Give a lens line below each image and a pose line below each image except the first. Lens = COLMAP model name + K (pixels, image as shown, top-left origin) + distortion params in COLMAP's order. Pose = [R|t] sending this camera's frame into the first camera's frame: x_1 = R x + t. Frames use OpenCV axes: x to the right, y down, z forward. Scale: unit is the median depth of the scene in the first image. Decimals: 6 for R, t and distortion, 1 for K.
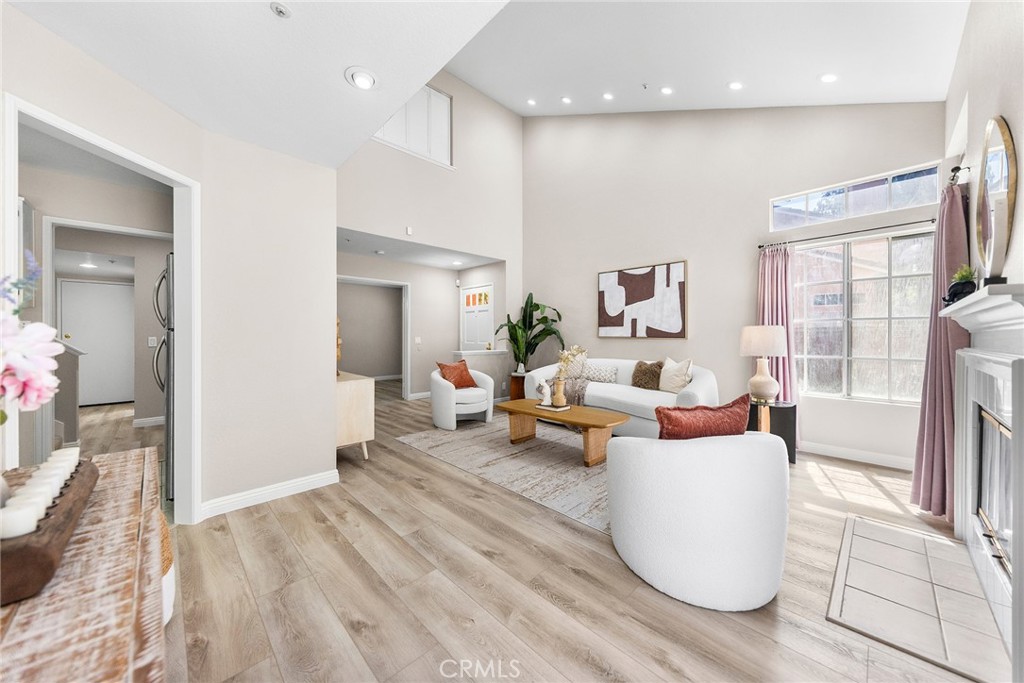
lens RADIAL K [[352.0, 0, 512.0], [0, 352.0, 341.5], [0, 0, 1]] dist [0.001422, 0.000038]
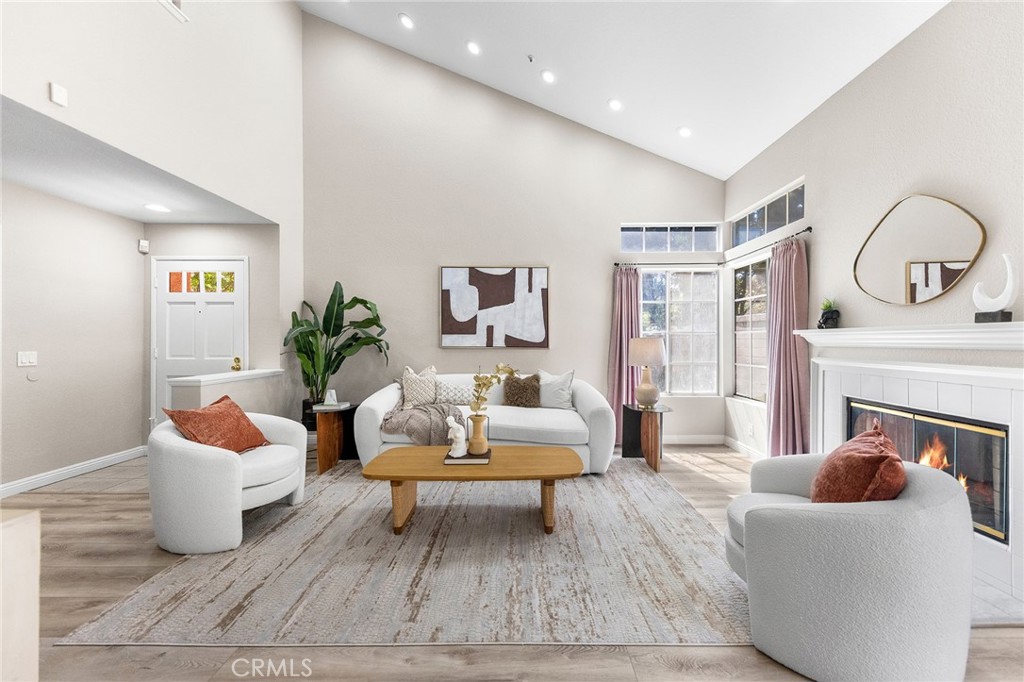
lens RADIAL K [[352.0, 0, 512.0], [0, 352.0, 341.0], [0, 0, 1]] dist [0.001422, 0.000038]
pose [[0.698039, -0.002541, 0.716055, -0.235511], [0.012236, 0.999890, -0.008381, -0.019688], [-0.715955, 0.014612, 0.697993, 0.370828]]
